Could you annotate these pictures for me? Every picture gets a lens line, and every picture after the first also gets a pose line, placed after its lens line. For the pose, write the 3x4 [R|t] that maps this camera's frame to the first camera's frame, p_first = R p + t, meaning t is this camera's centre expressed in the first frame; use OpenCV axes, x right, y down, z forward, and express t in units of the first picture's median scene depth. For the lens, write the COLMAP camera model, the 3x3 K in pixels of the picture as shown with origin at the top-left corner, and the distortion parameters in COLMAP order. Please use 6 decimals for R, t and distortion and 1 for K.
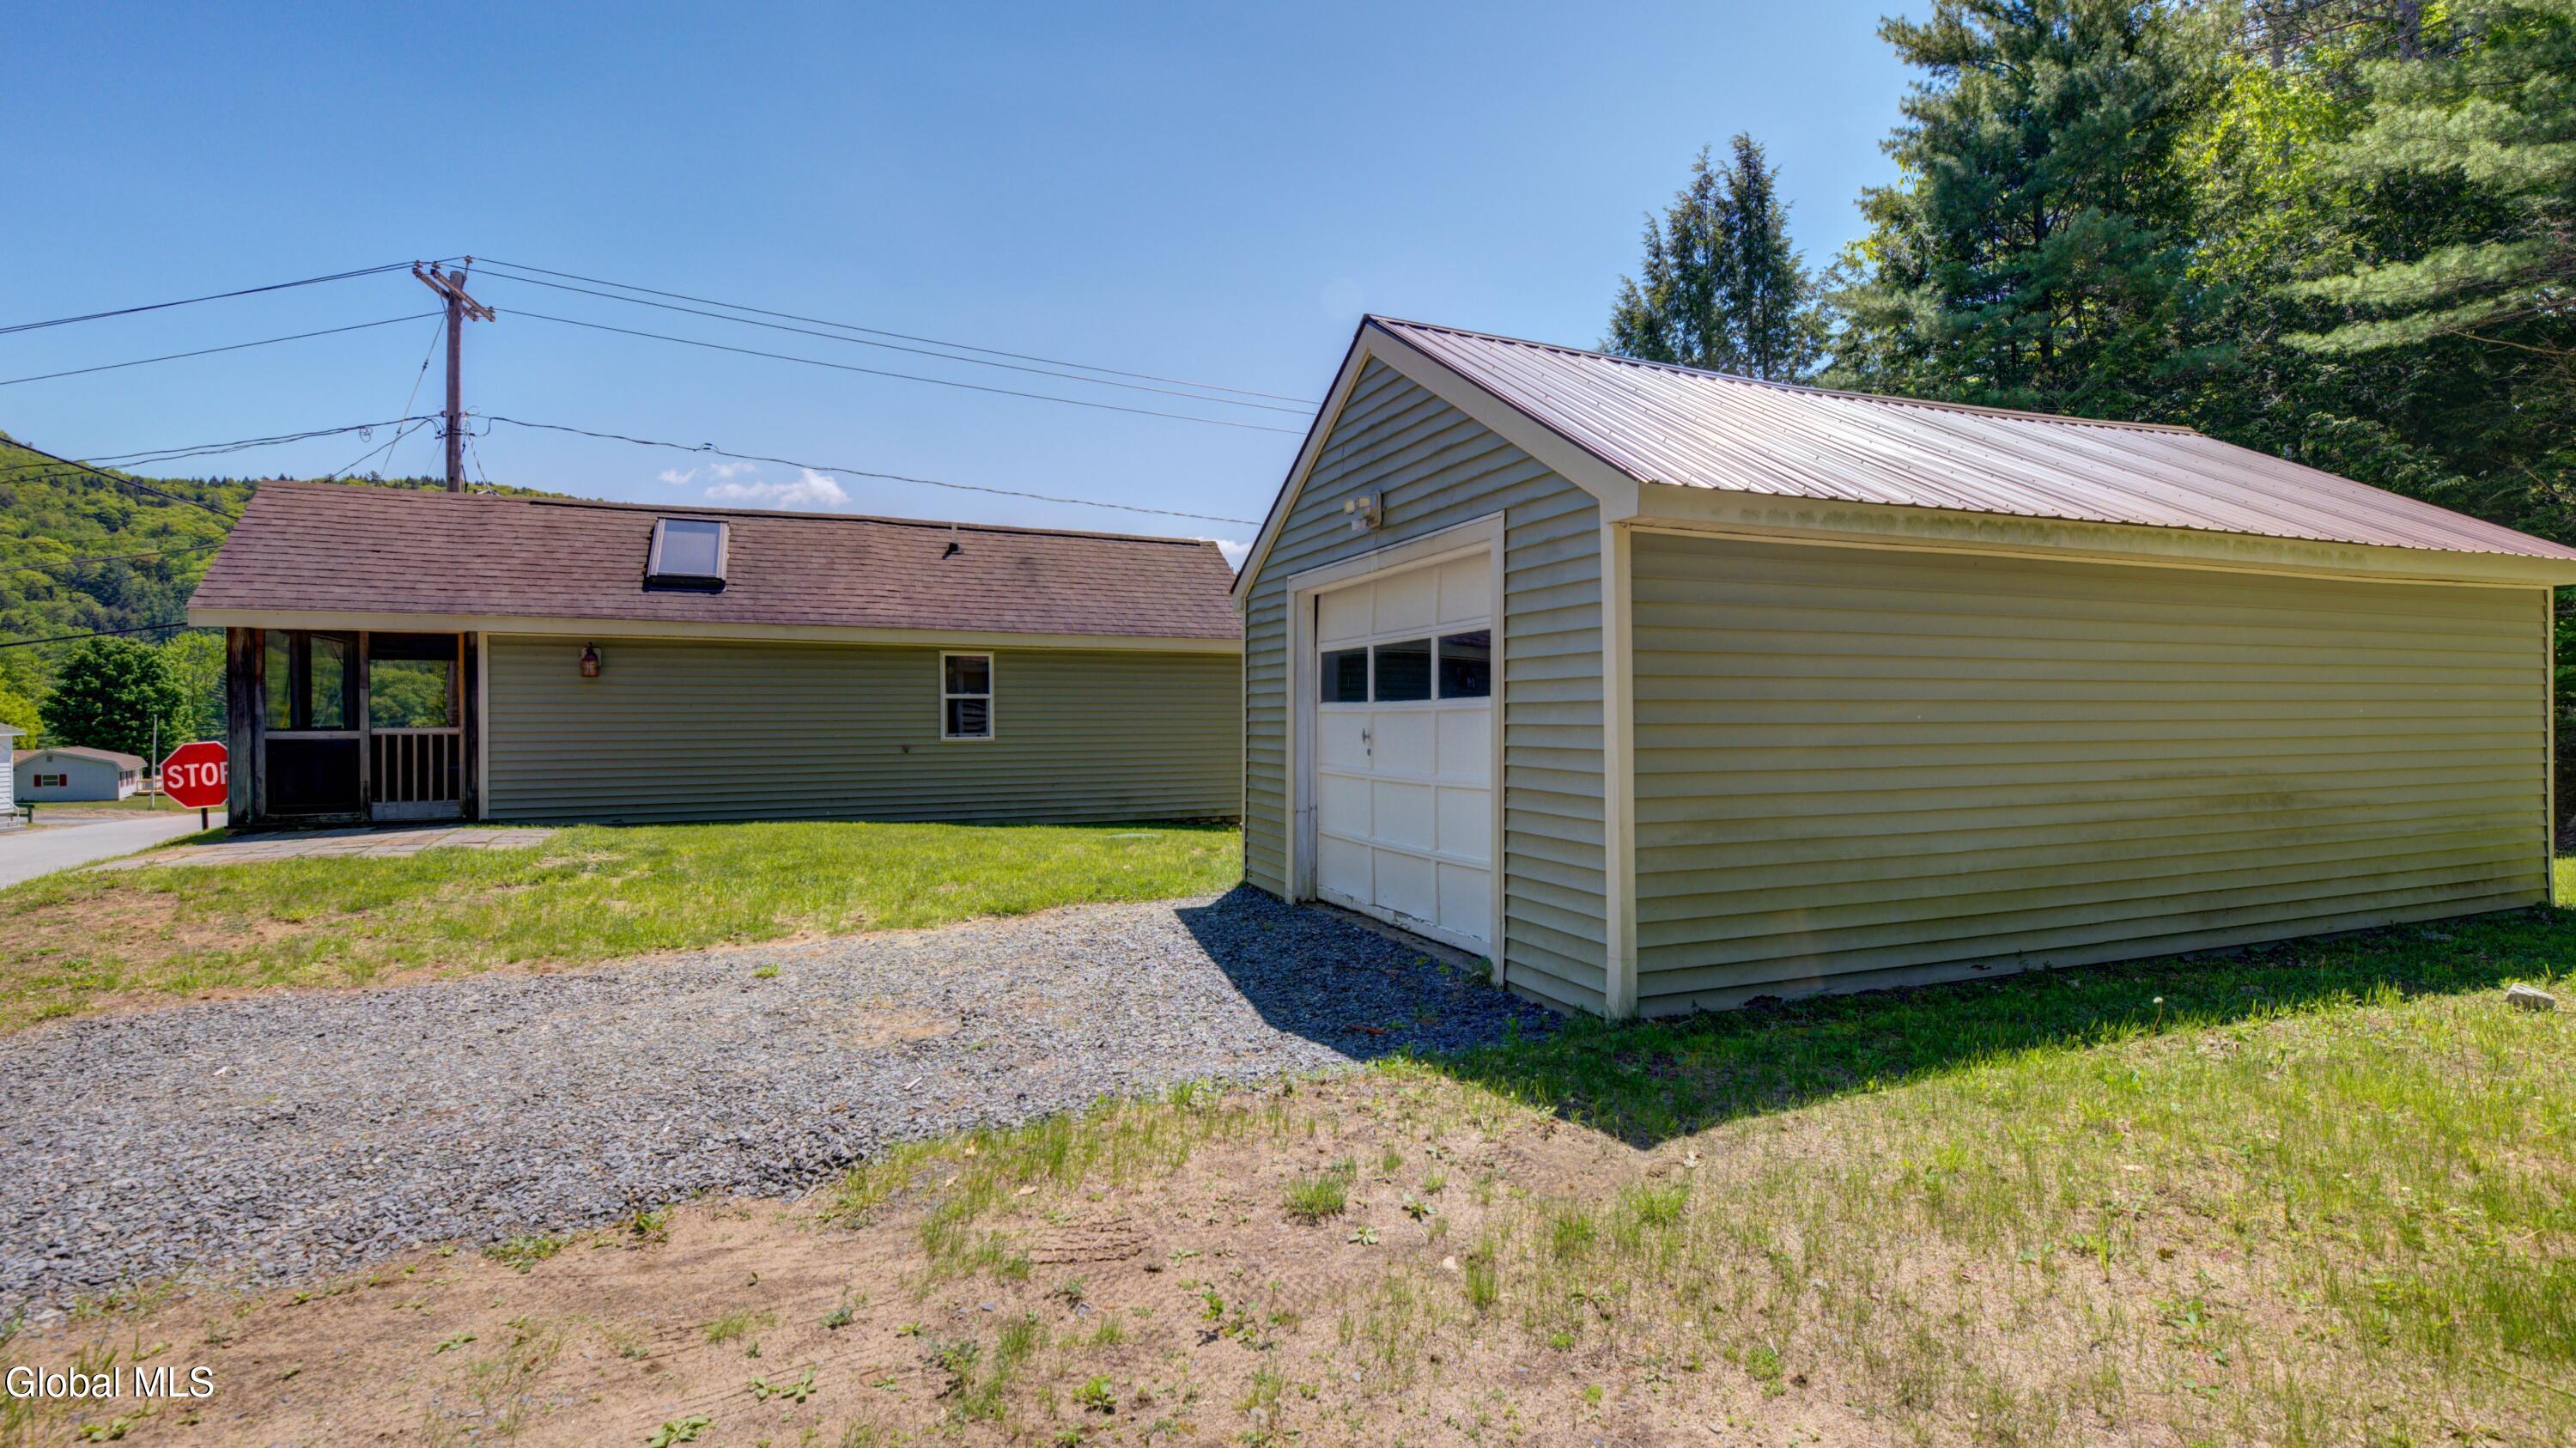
lens RADIAL K [[1070.8, 0, 1294.0], [0, 1070.8, 718.9], [0, 0, 1]] dist [-0.003468, -0.000166]
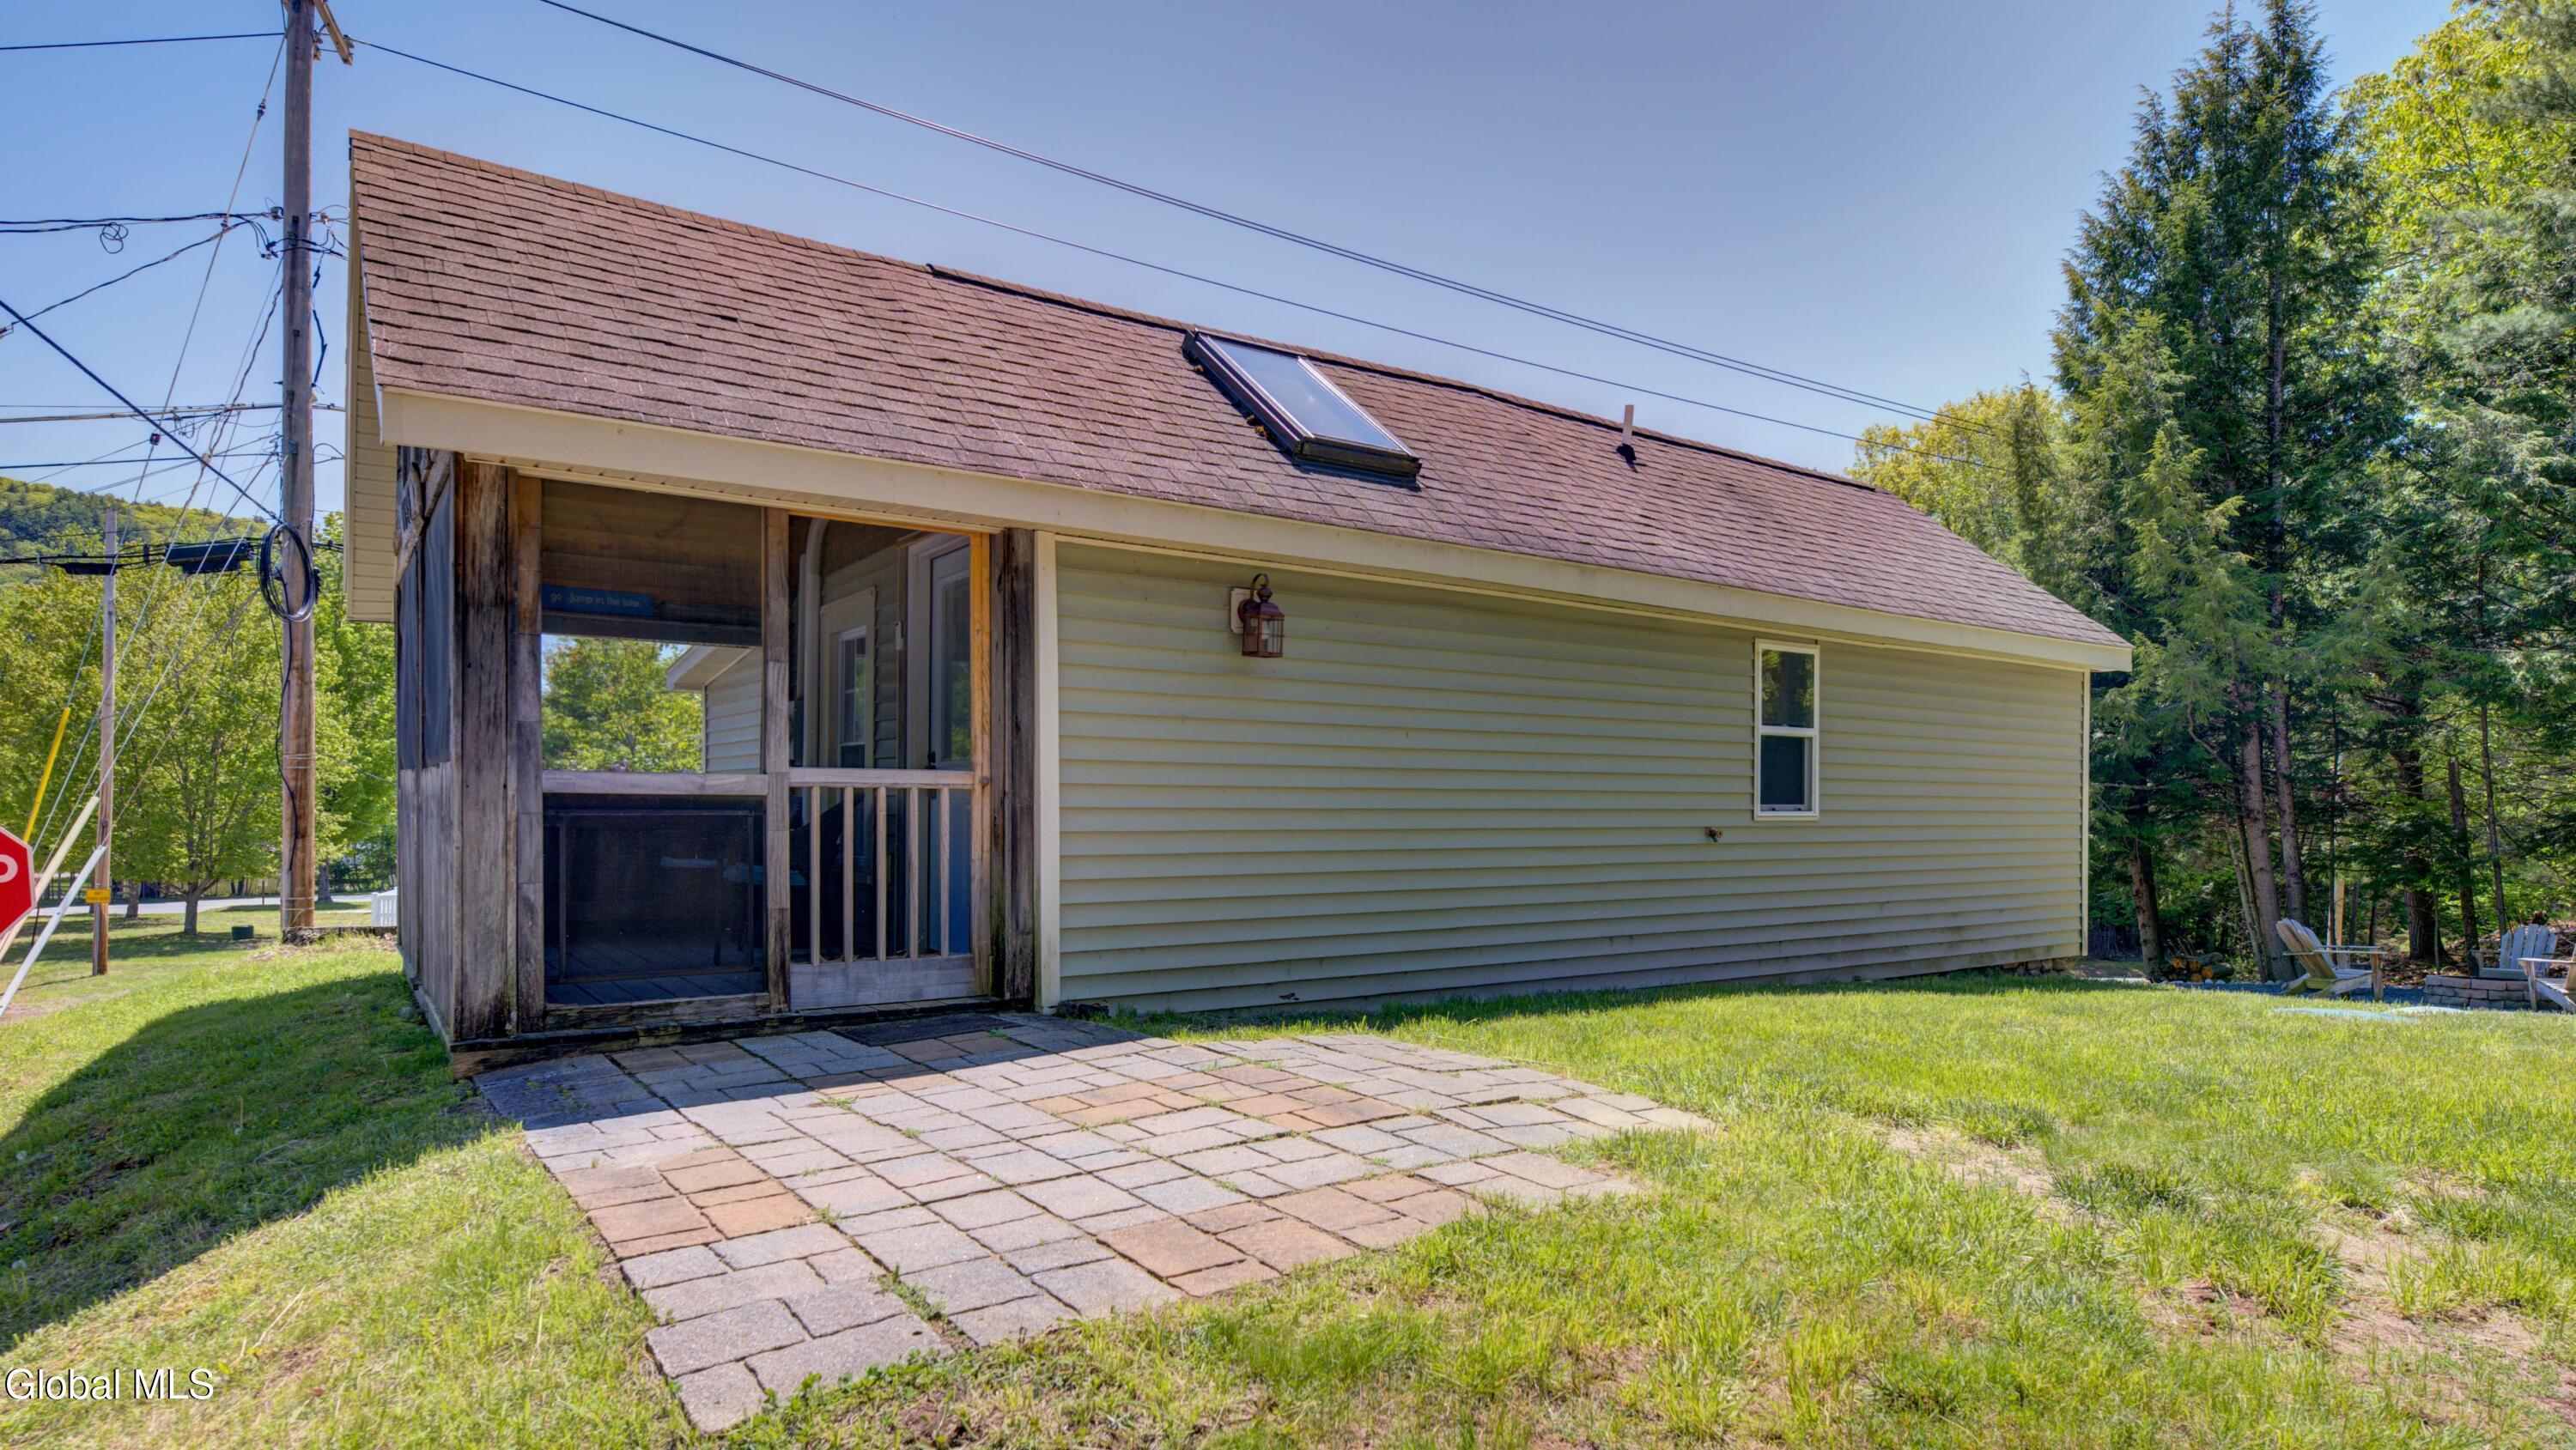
lens RADIAL K [[1354.8, 0, 1286.1], [0, 1354.8, 730.2], [0, 0, 1]] dist [-0.000341, -0.000562]
pose [[0.986782, 0.019263, 0.160907, -0.640507], [-0.009279, 0.997997, -0.062570, 0.020246], [-0.161790, 0.060250, 0.984984, 0.418607]]
